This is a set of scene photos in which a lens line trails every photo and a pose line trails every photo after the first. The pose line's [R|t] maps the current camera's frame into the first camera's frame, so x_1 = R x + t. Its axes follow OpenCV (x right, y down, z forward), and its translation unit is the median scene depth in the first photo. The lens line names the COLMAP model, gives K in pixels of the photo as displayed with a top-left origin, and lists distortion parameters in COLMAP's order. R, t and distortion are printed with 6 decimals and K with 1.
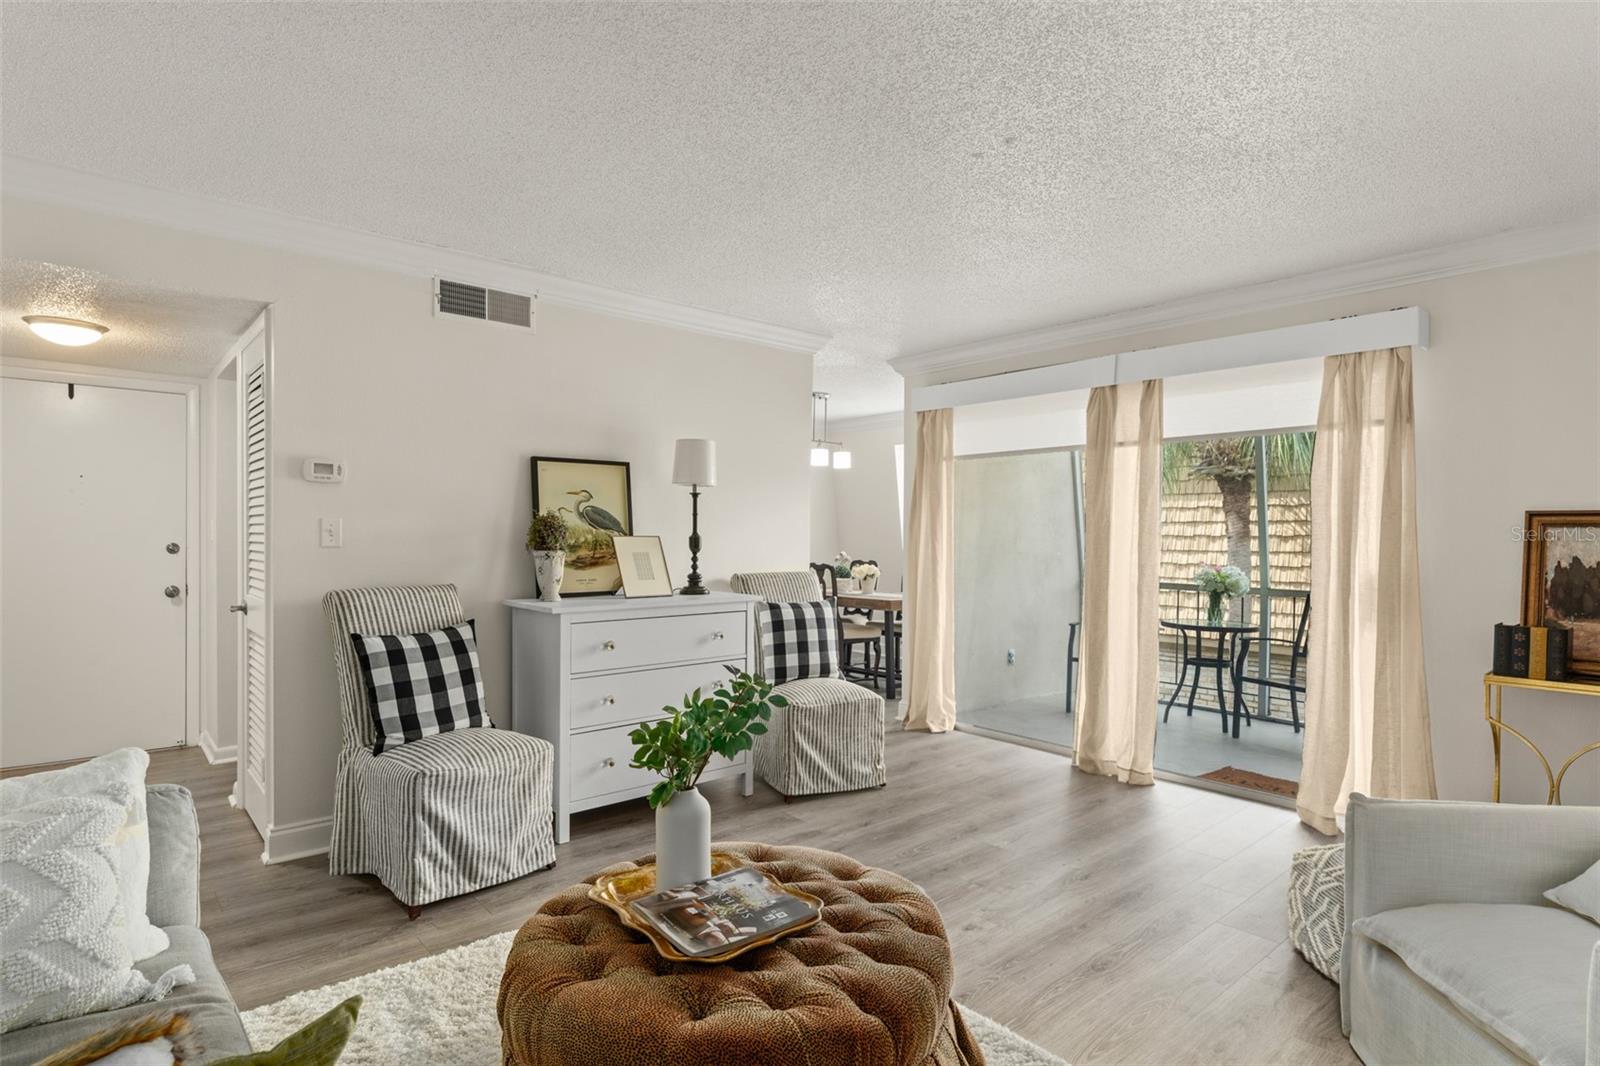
lens RADIAL K [[832.5, 0, 794.4], [0, 832.5, 552.0], [0, 0, 1]] dist [-0.001052, 0.000388]
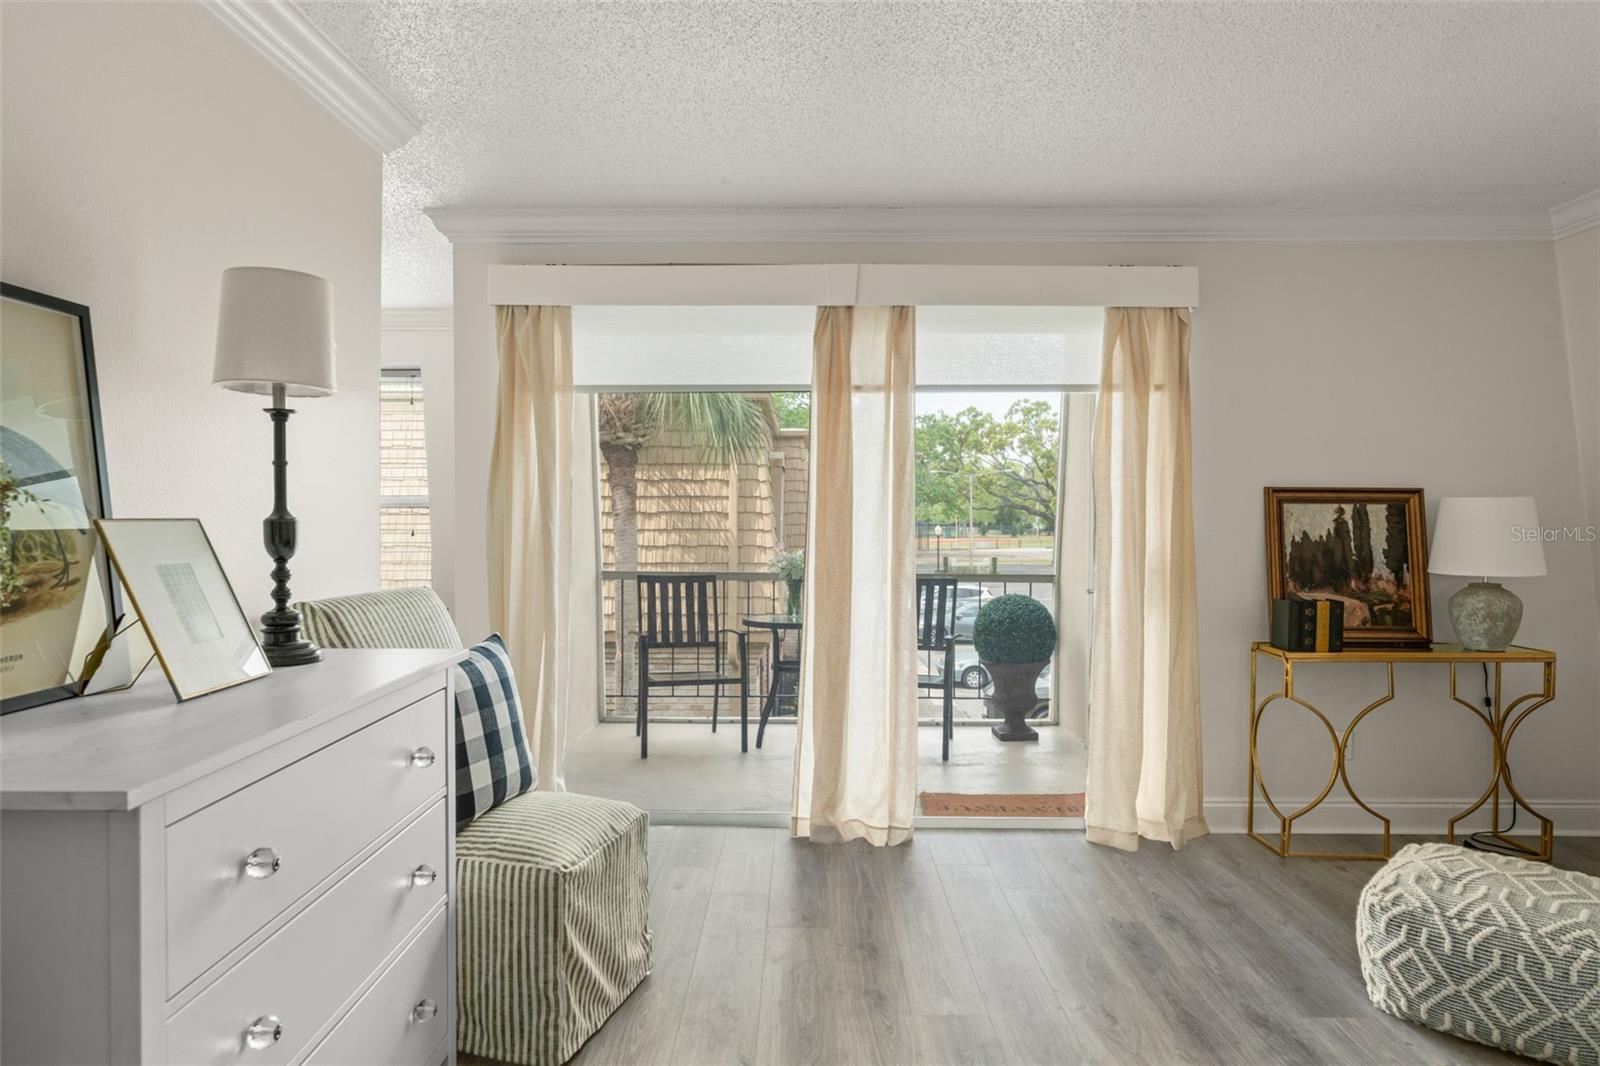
lens RADIAL K [[969.2, 0, 791.6], [0, 969.2, 536.4], [0, 0, 1]] dist [0.001452, 0.001138]
pose [[0.662038, -0.021777, 0.749154, -0.312478], [0.018347, 0.999749, 0.012848, -0.011784], [-0.749246, 0.005240, 0.662271, 0.515927]]
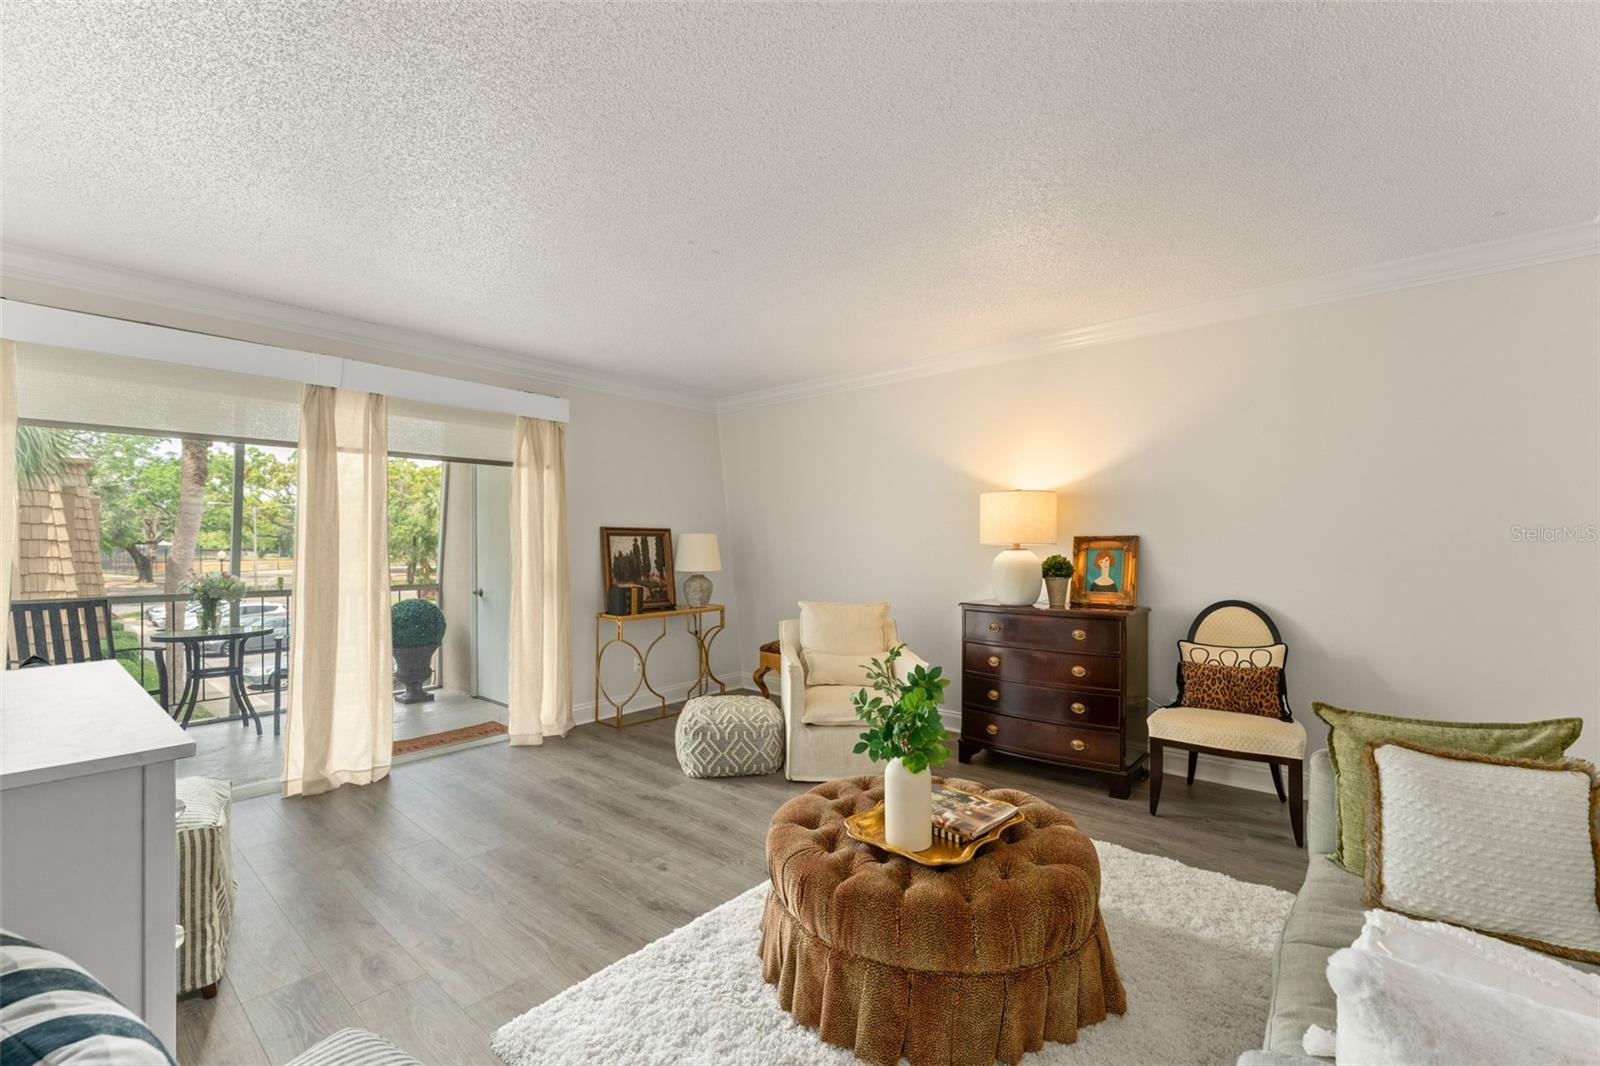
lens RADIAL K [[676.0, 0, 798.0], [0, 676.0, 545.5], [0, 0, 1]] dist [-0.001895, -0.000354]
pose [[-0.147701, -0.012186, 0.988957, -0.521868], [0.019869, 0.999686, 0.015286, -0.017554], [-0.988832, 0.021907, -0.147413, 0.628231]]
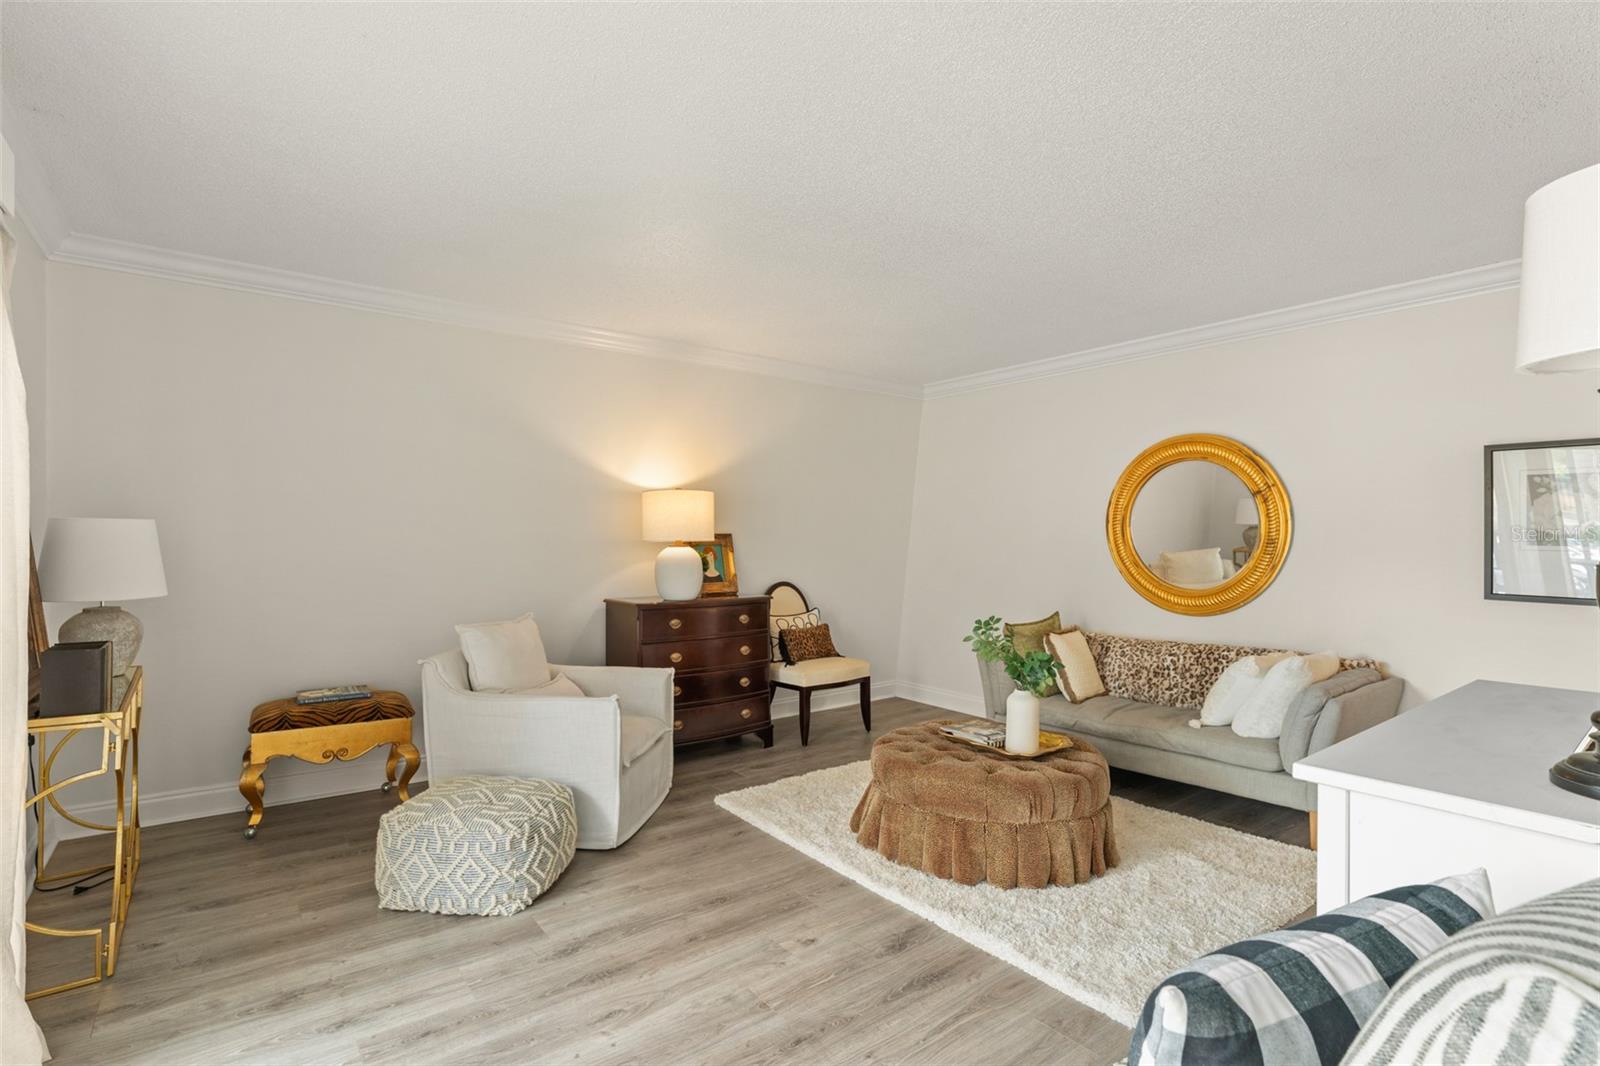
lens RADIAL K [[769.4, 0, 800.0], [0, 769.4, 533.0], [0, 0, 1]] dist [0.001366, 0.000413]
pose [[-0.998319, -0.012547, 0.056579, 0.118909], [-0.011831, 0.999846, 0.012965, -0.025972], [-0.056733, 0.012274, -0.998314, 1.267054]]
